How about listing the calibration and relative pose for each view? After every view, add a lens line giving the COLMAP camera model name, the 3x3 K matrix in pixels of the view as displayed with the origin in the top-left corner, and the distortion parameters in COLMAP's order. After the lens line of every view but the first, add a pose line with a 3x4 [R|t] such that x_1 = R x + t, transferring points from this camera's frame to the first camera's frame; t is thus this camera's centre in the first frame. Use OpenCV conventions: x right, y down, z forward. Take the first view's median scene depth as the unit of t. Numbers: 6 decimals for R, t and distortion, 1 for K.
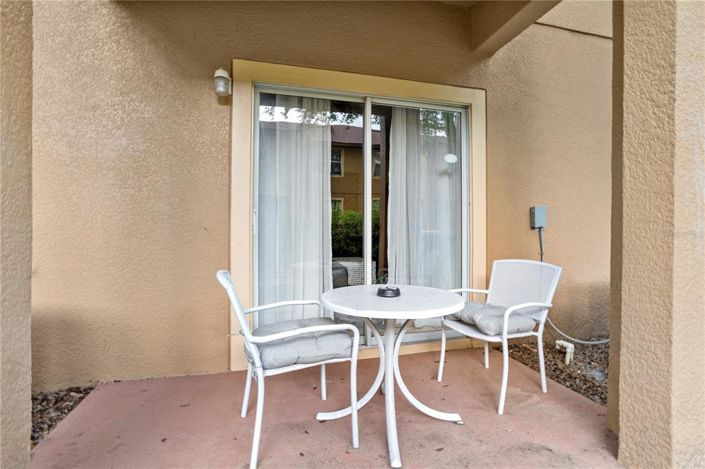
lens RADIAL K [[344.2, 0, 352.5], [0, 344.2, 228.8], [0, 0, 1]] dist [-0.002495, 0.000657]
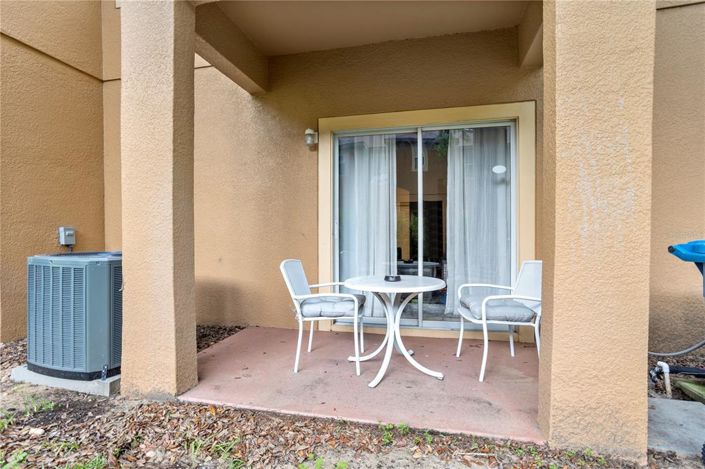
lens RADIAL K [[343.0, 0, 350.5], [0, 343.0, 240.7], [0, 0, 1]] dist [-0.001345, -0.000050]
pose [[0.884295, 0.000877, -0.466929, 0.486431], [0.006865, 0.999866, 0.014879, 0.005923], [0.466879, -0.016363, 0.884170, -0.254295]]
